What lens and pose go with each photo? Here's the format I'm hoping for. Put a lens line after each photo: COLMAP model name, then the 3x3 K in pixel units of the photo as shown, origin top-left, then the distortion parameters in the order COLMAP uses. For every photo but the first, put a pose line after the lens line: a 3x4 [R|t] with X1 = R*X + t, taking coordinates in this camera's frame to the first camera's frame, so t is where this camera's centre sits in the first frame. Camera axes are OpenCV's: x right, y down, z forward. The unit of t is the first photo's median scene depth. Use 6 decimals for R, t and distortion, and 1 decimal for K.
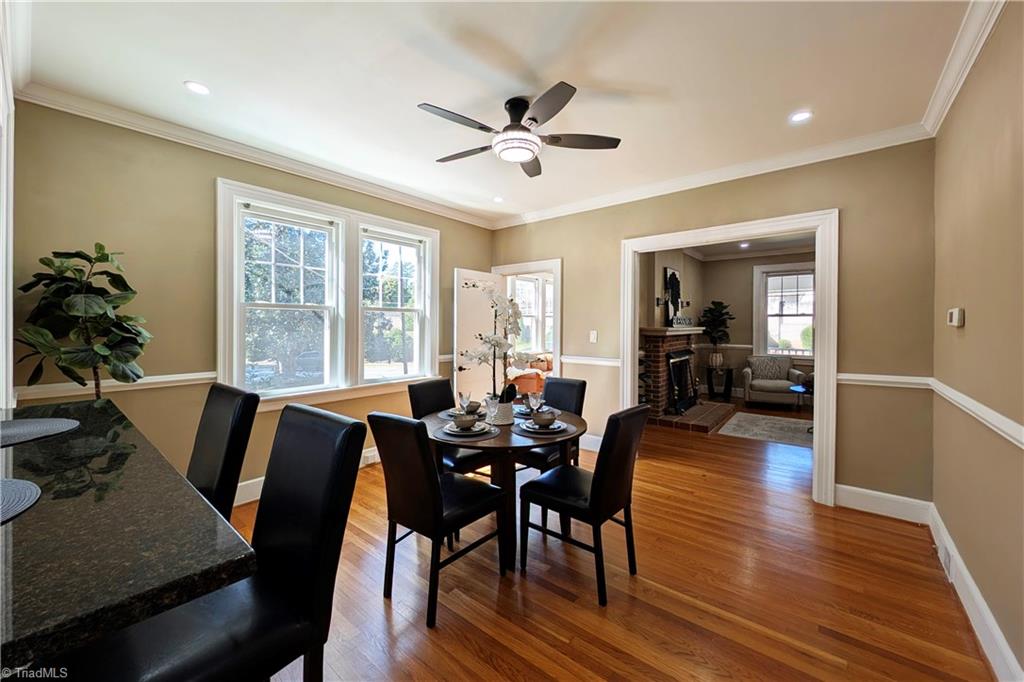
lens RADIAL K [[383.8, 0, 513.6], [0, 383.8, 329.4], [0, 0, 1]] dist [0.008091, -0.001867]
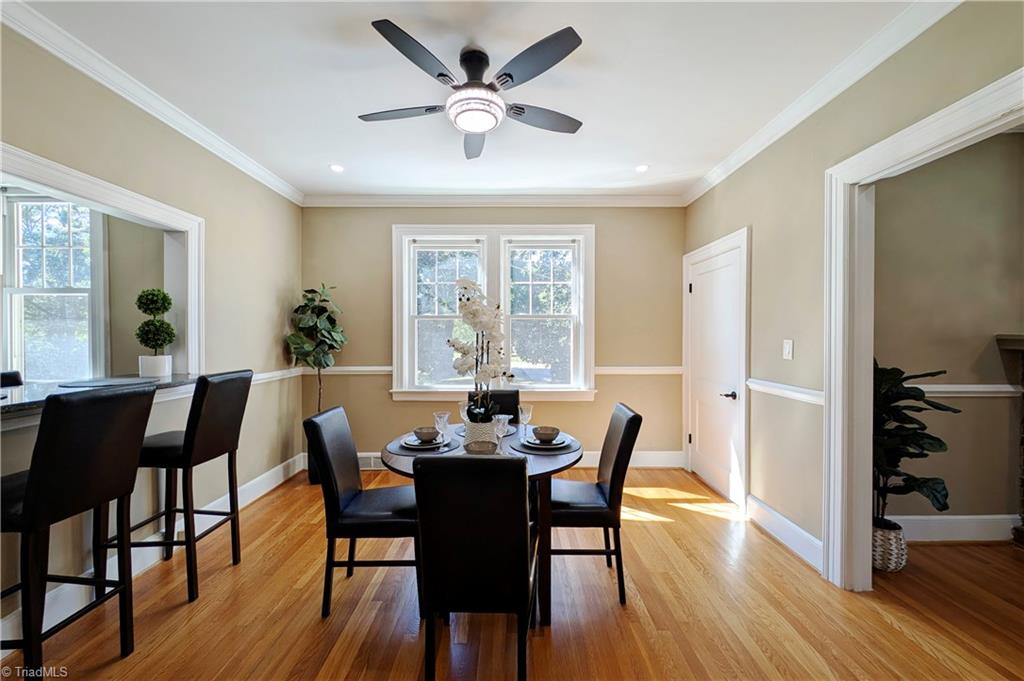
lens RADIAL K [[383.8, 0, 512.6], [0, 383.8, 335.9], [0, 0, 1]] dist [0.008091, -0.001867]
pose [[0.651954, -0.000768, -0.758258, 0.502828], [-0.005037, 0.999973, -0.005344, 0.005217], [0.758242, 0.007303, 0.651932, 0.403665]]
